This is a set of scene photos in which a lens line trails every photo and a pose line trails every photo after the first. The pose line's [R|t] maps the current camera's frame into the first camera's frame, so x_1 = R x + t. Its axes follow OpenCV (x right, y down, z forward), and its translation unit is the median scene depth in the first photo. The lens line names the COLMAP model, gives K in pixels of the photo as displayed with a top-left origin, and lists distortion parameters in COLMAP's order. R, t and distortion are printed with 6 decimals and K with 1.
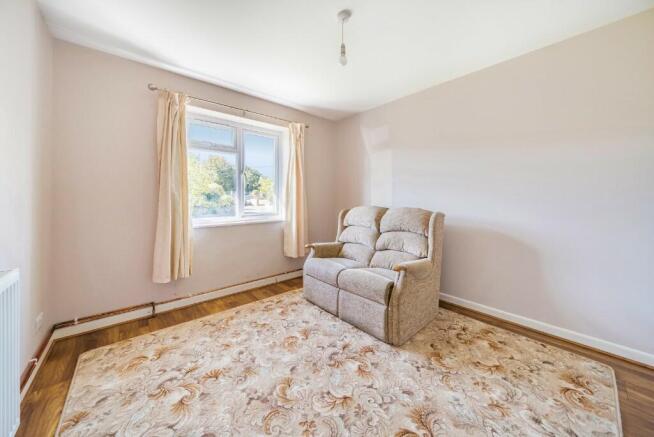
lens RADIAL K [[232.6, 0, 327.2], [0, 232.6, 190.8], [0, 0, 1]] dist [0.000114, 0.000018]
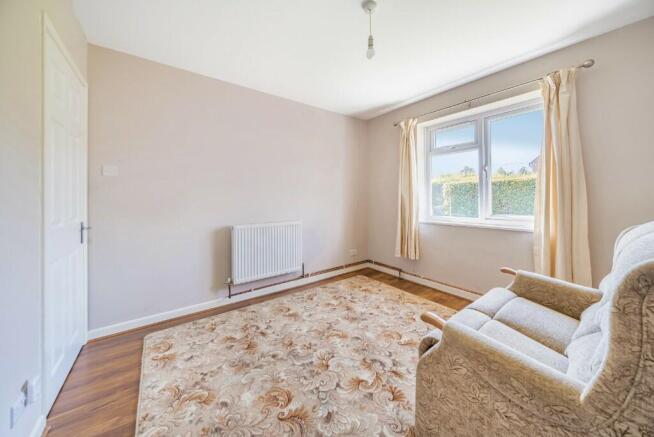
lens RADIAL K [[230.5, 0, 327.5], [0, 230.5, 200.9], [0, 0, 1]] dist [-0.000257, 0.000018]
pose [[-0.070545, 0.010758, -0.997451, 1.007637], [0.033055, 0.999418, 0.008441, 0.023837], [0.996961, -0.032375, -0.070860, 0.895229]]
